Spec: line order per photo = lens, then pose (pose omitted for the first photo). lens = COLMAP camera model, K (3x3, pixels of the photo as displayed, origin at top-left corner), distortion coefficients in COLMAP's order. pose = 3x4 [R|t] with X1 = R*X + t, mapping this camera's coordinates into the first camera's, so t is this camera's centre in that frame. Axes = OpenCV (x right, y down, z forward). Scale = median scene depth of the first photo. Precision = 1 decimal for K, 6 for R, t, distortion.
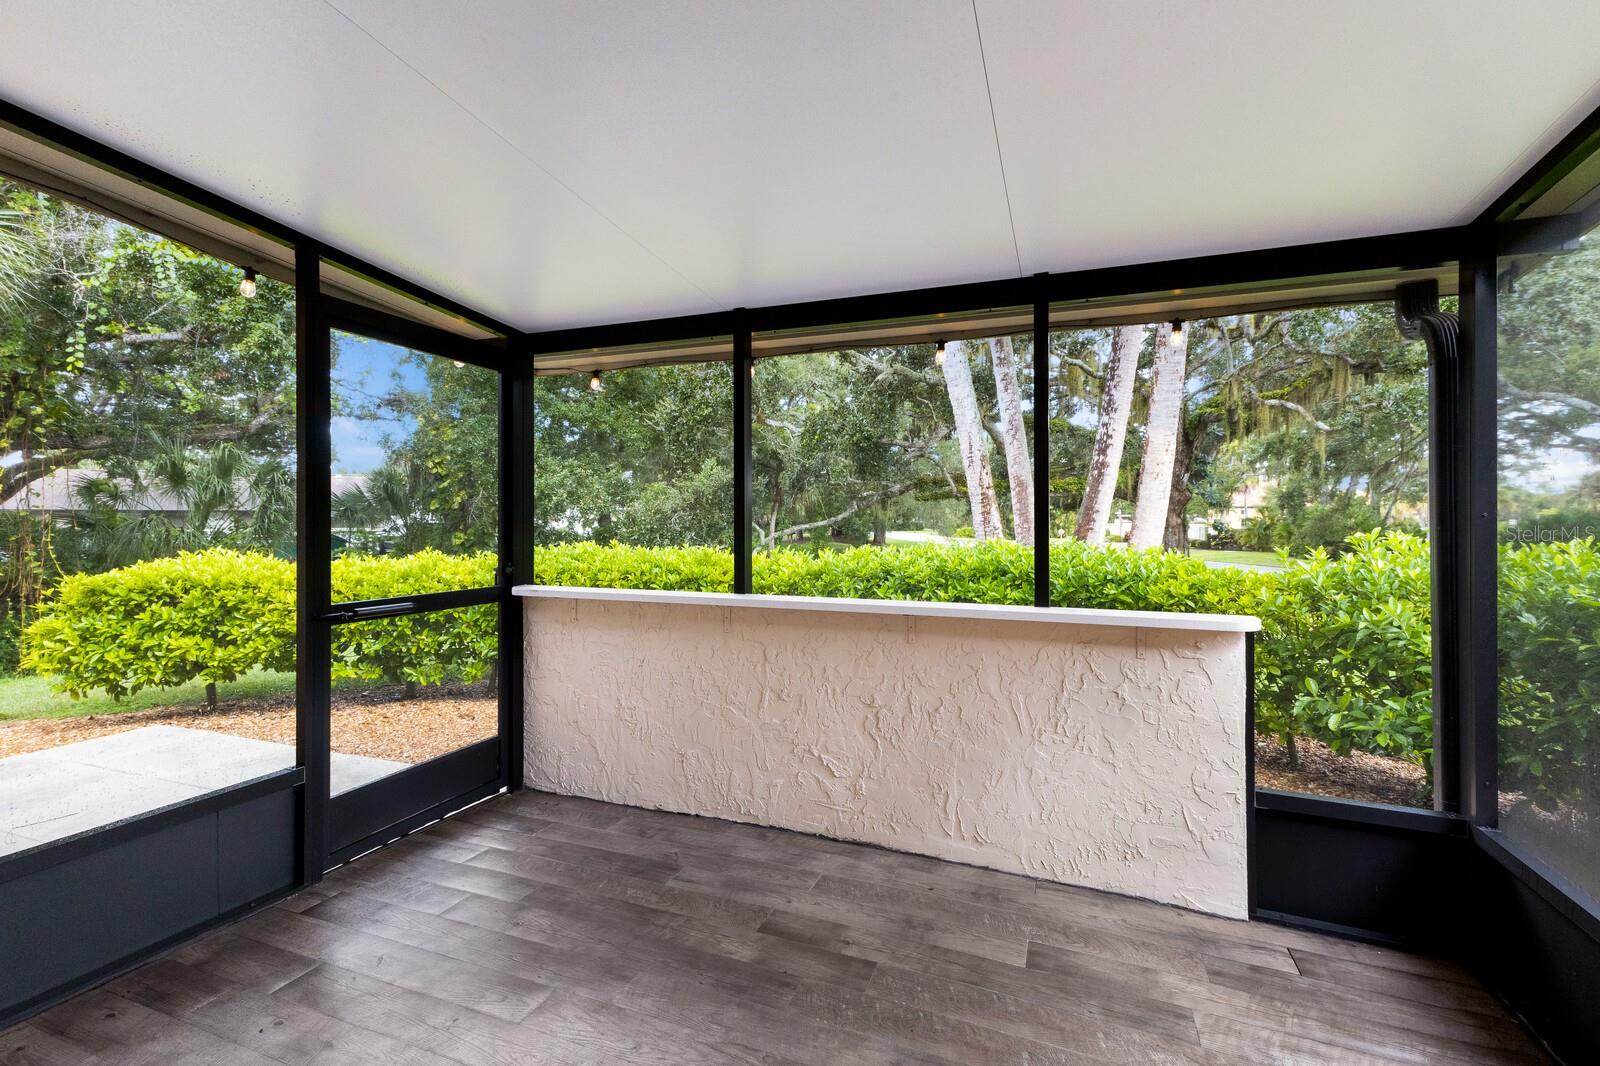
lens RADIAL K [[694.4, 0, 808.5], [0, 694.4, 524.2], [0, 0, 1]] dist [0.017224, -0.002692]
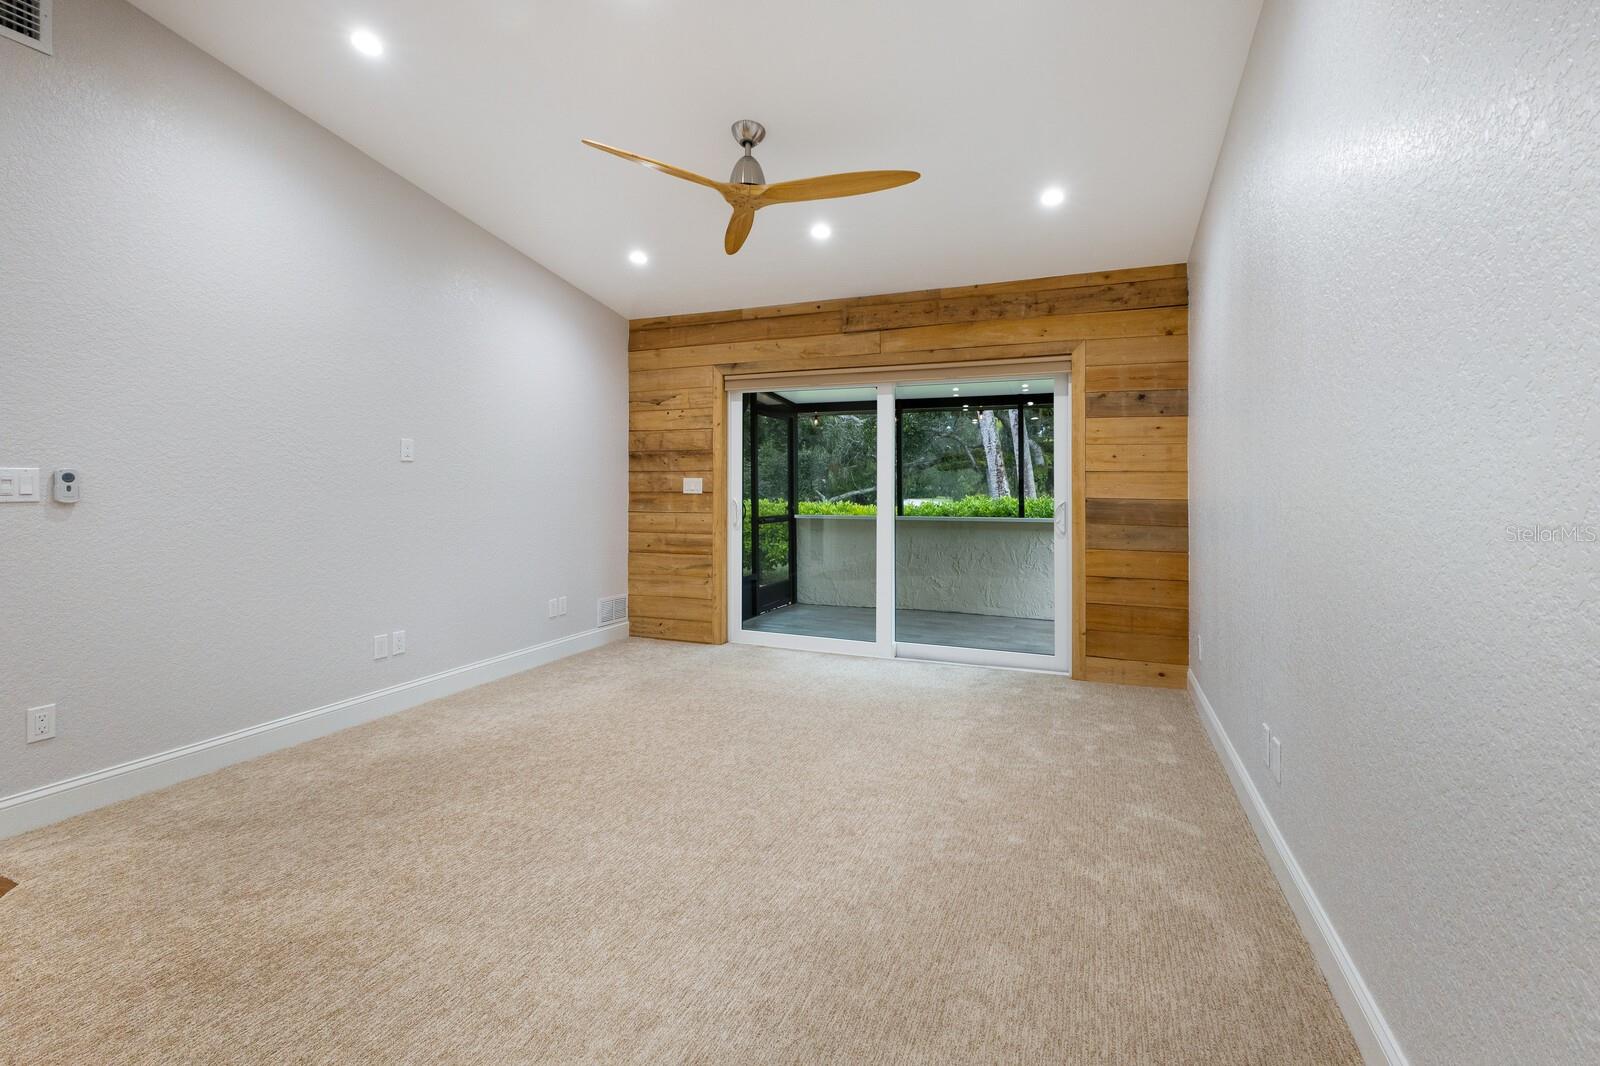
lens RADIAL K [[694.4, 0, 808.9], [0, 694.4, 478.4], [0, 0, 1]] dist [0.017224, -0.002692]
pose [[0.999849, -0.003946, -0.016930, -0.334624], [0.003609, 0.999796, -0.019888, 0.013901], [0.017005, 0.019824, 0.999659, -1.297597]]
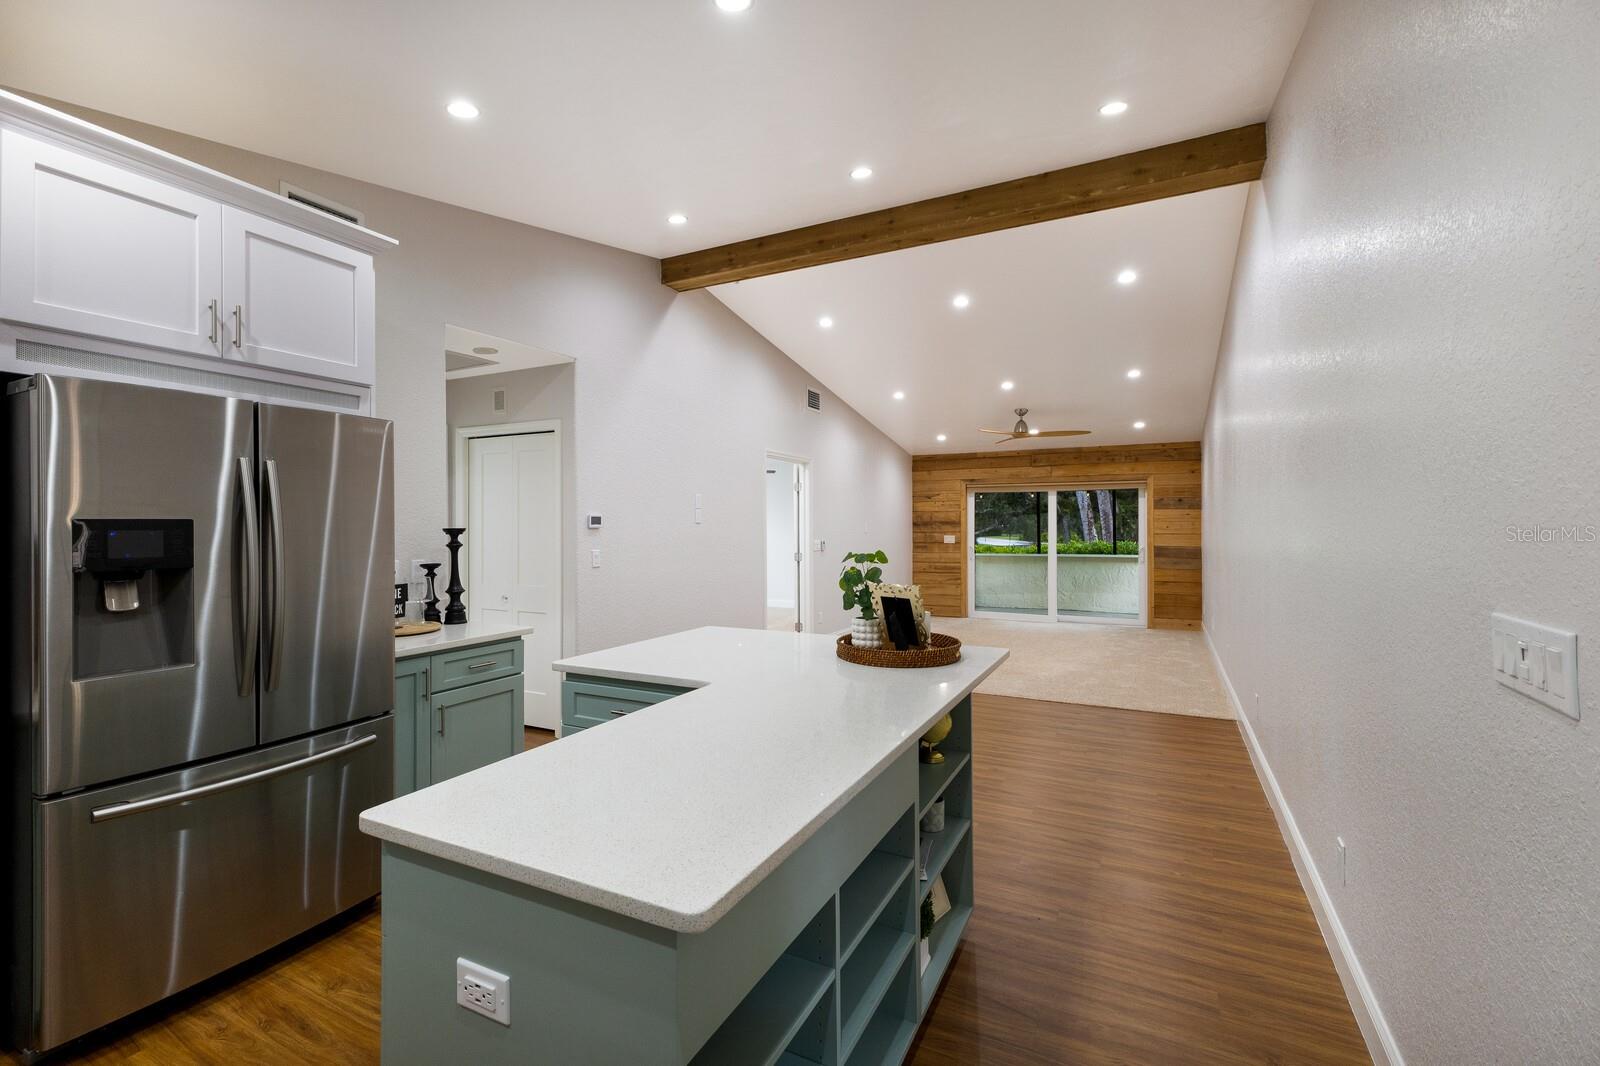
lens RADIAL K [[694.4, 0, 800.5], [0, 694.4, 521.4], [0, 0, 1]] dist [0.017224, -0.002692]
pose [[0.994045, -0.010846, -0.108426, -0.934333], [0.009360, 0.999855, -0.014204, -0.042672], [0.108564, 0.013105, 0.994003, -2.895627]]
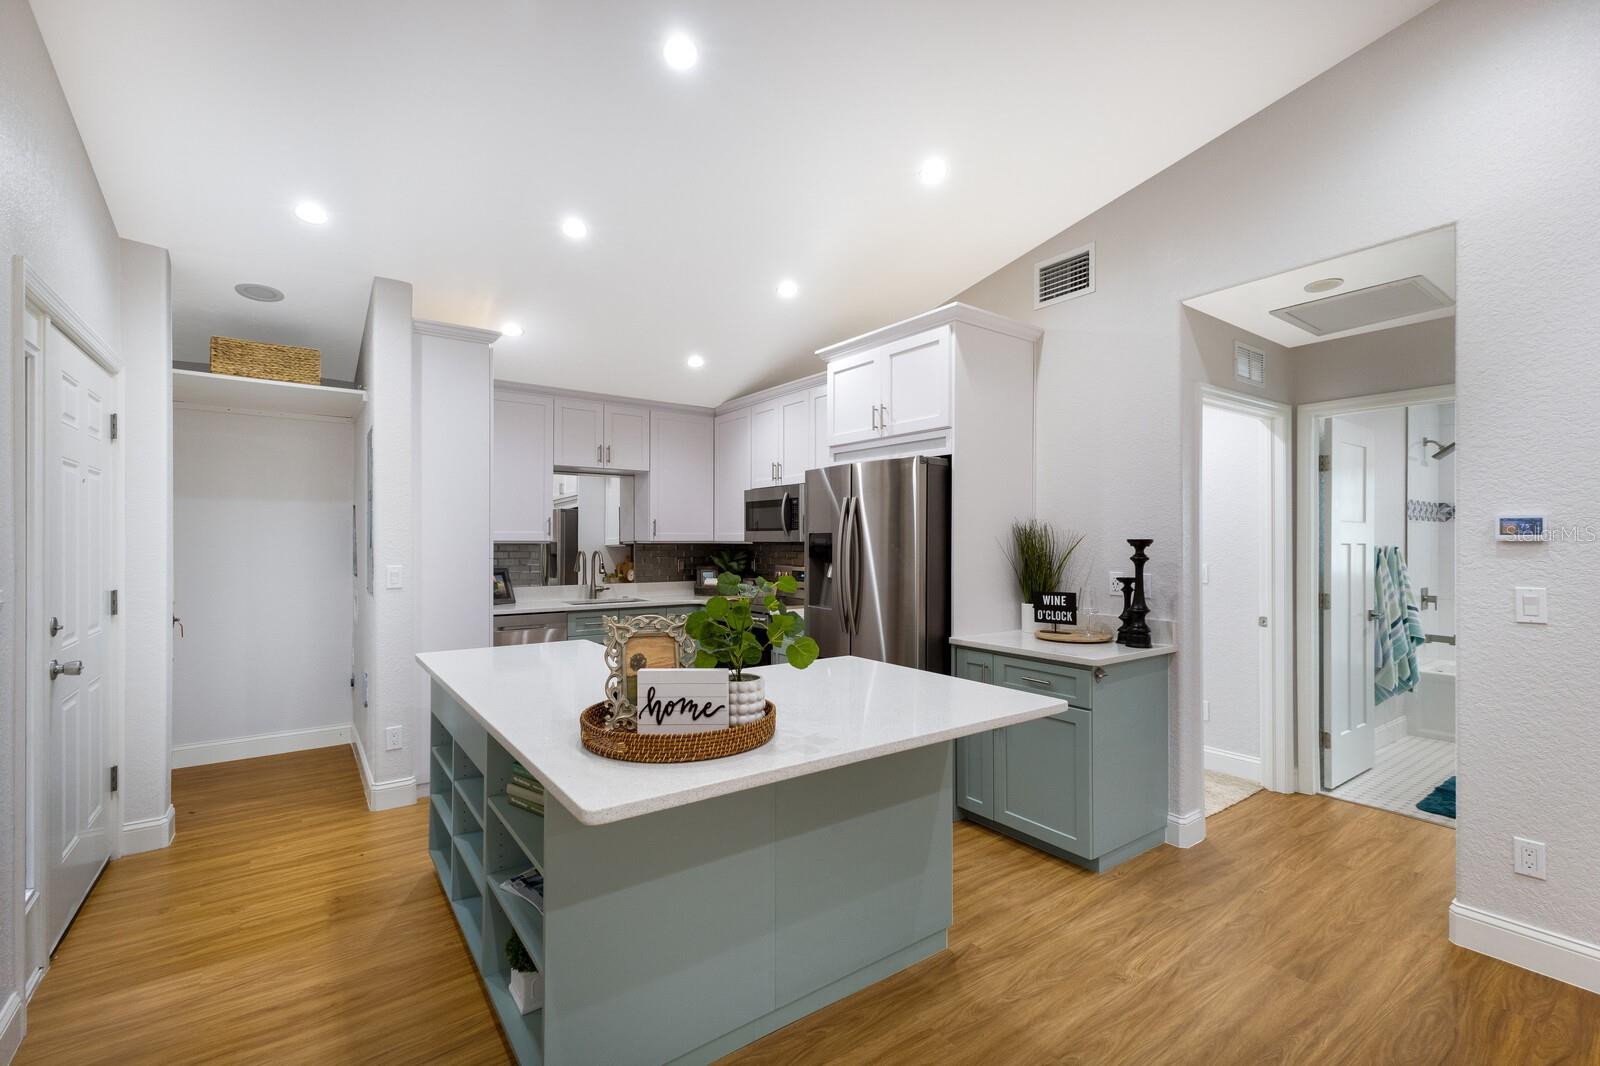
lens RADIAL K [[694.4, 0, 796.2], [0, 694.4, 539.0], [0, 0, 1]] dist [0.017224, -0.002692]
pose [[-0.546835, -0.010779, -0.837171, -0.542266], [-0.014004, 0.999895, -0.003727, -0.042843], [0.837123, 0.009686, -0.546929, -1.784650]]
